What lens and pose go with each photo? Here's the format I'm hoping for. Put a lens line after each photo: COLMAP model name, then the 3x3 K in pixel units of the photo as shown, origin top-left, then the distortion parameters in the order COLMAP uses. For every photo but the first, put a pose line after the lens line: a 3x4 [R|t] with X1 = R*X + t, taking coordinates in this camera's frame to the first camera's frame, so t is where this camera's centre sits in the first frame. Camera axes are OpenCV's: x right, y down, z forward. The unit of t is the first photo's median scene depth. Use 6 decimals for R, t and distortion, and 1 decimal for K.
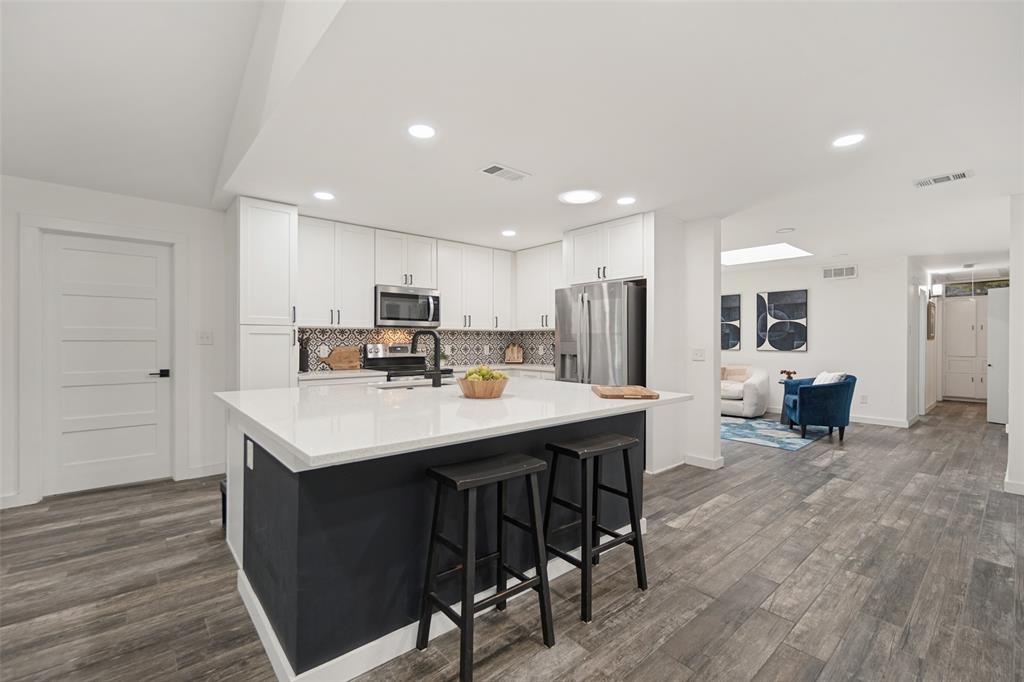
lens RADIAL K [[448.0, 0, 510.5], [0, 448.0, 337.1], [0, 0, 1]] dist [-0.010575, 0.003010]
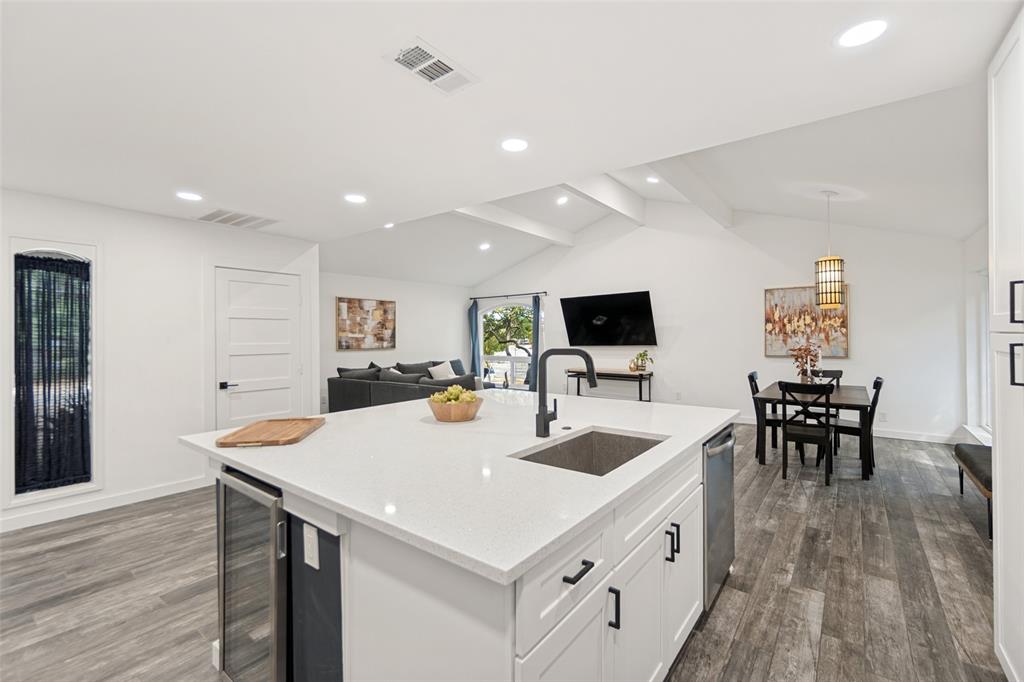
lens RADIAL K [[448.0, 0, 511.0], [0, 448.0, 331.1], [0, 0, 1]] dist [-0.010575, 0.003010]
pose [[-0.981766, 0.001943, -0.190083, -0.000190], [0.004191, 0.999926, -0.011427, -0.021519], [0.190047, -0.012016, -0.981701, 1.035885]]
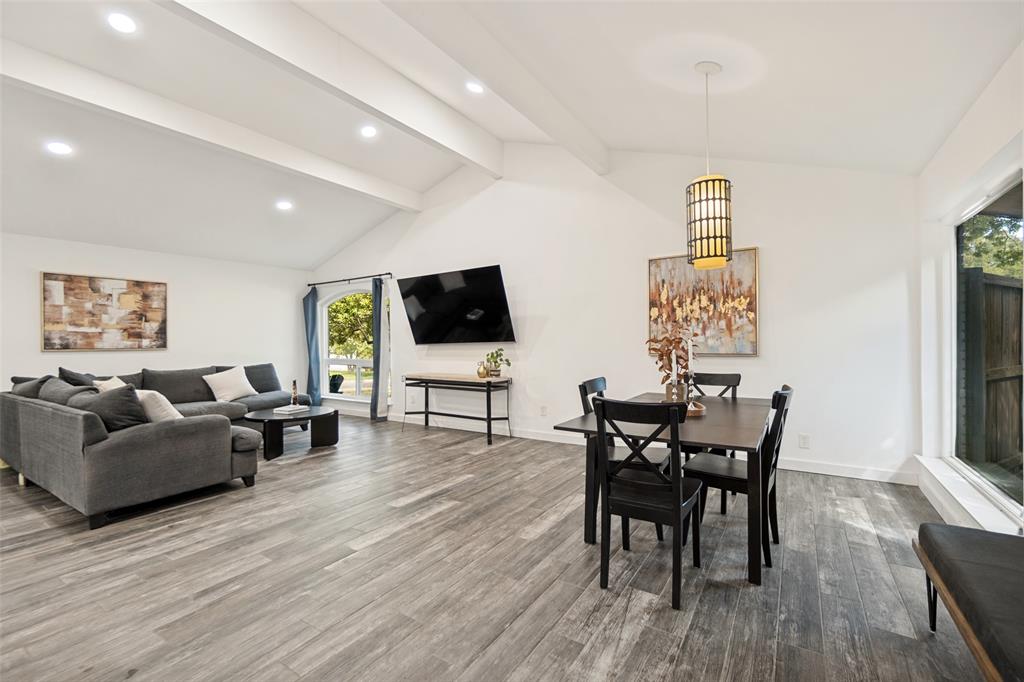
lens RADIAL K [[448.0, 0, 508.4], [0, 448.0, 342.2], [0, 0, 1]] dist [-0.010575, 0.003010]
pose [[-0.963665, 0.008465, -0.266979, -0.471404], [0.008512, 0.999963, 0.000979, 0.012347], [0.266978, -0.001329, -0.963702, 0.690744]]
